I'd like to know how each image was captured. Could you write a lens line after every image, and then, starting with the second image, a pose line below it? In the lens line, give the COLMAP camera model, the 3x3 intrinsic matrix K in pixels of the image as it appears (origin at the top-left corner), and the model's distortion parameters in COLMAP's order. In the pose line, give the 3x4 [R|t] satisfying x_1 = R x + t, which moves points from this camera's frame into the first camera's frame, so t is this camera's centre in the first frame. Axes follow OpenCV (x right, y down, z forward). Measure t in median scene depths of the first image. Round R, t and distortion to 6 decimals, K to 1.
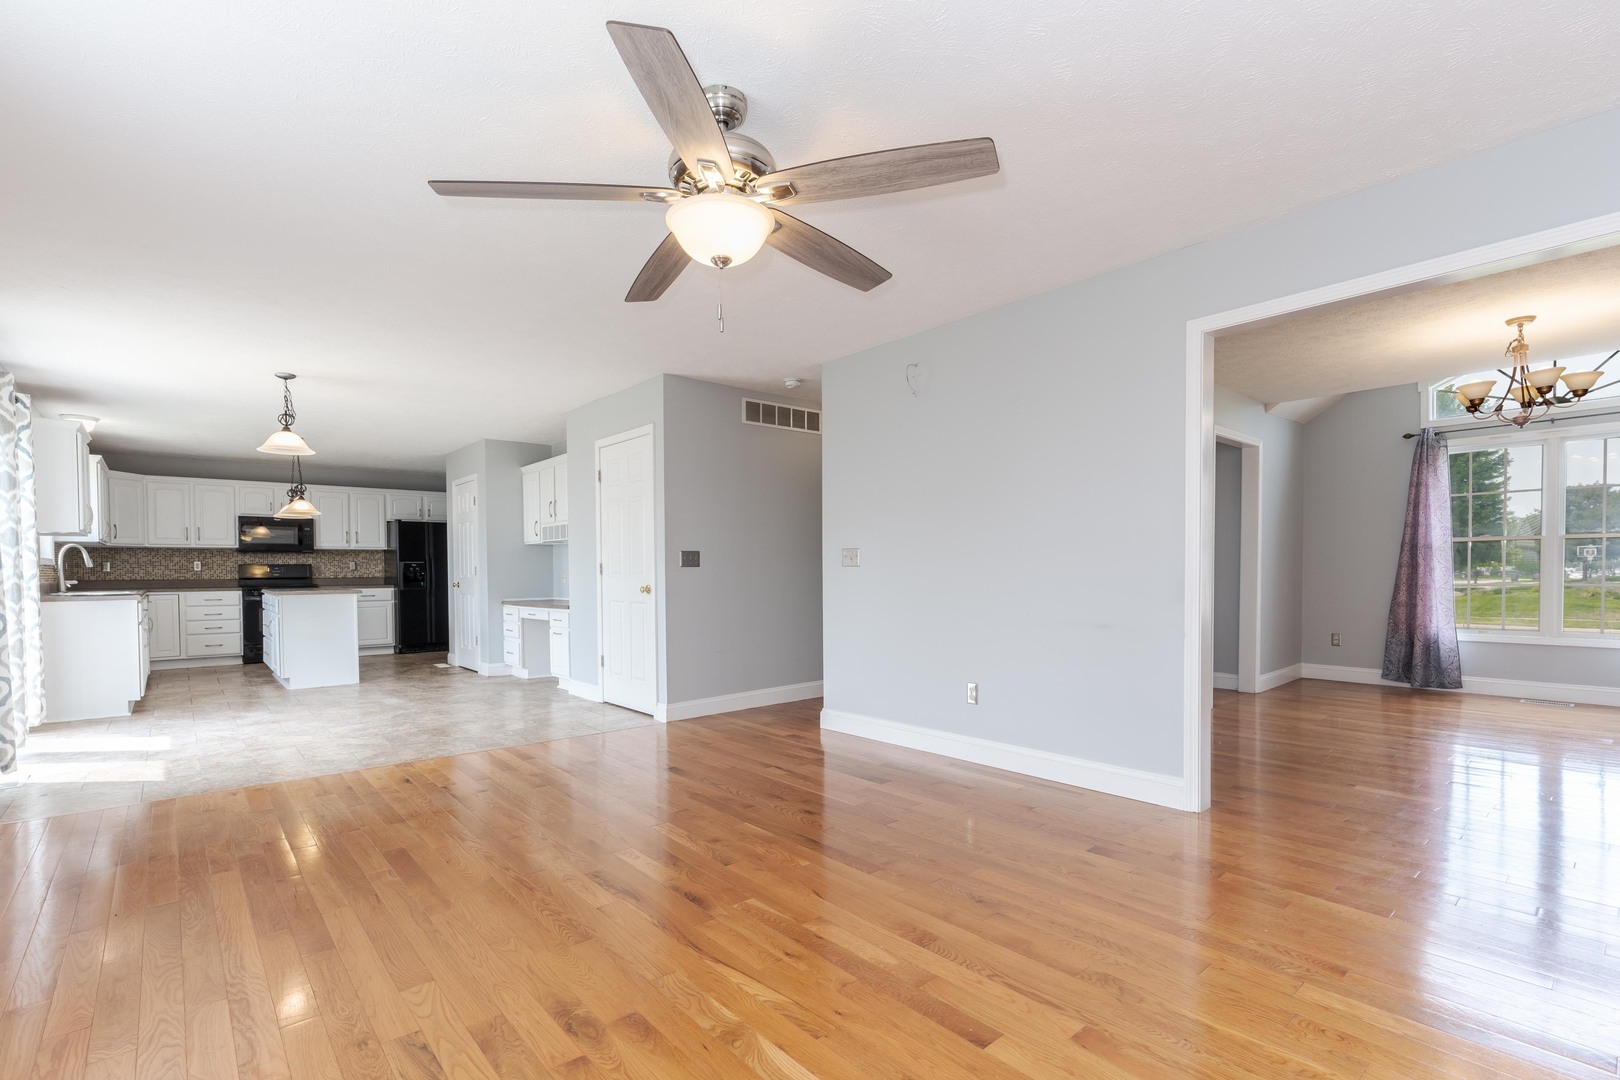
lens RADIAL K [[735.0, 0, 799.3], [0, 735.0, 589.5], [0, 0, 1]] dist [-0.002547, 0.000062]
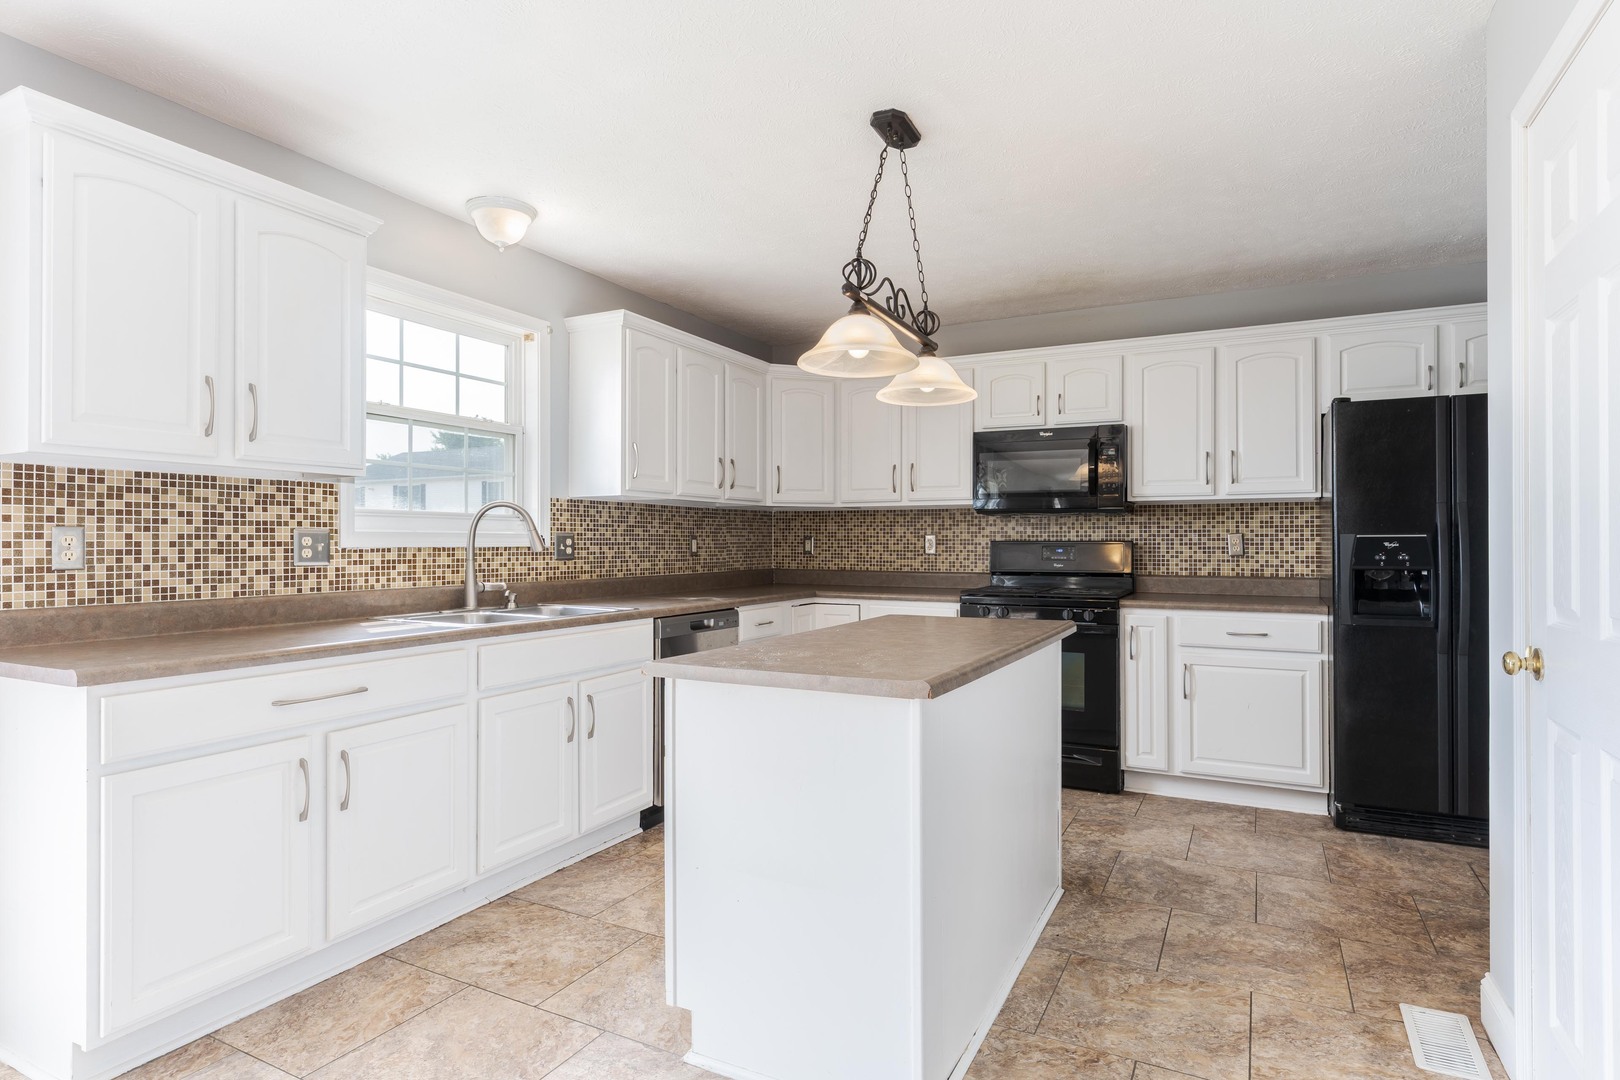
lens RADIAL K [[865.6, 0, 810.0], [0, 865.6, 540.0], [0, 0, 1]] dist [0.000093, 0.000418]
pose [[0.378763, 0.002806, -0.925490, -0.376995], [-0.026909, 0.999606, -0.007982, -0.033924], [0.925103, 0.027927, 0.378689, 0.847440]]
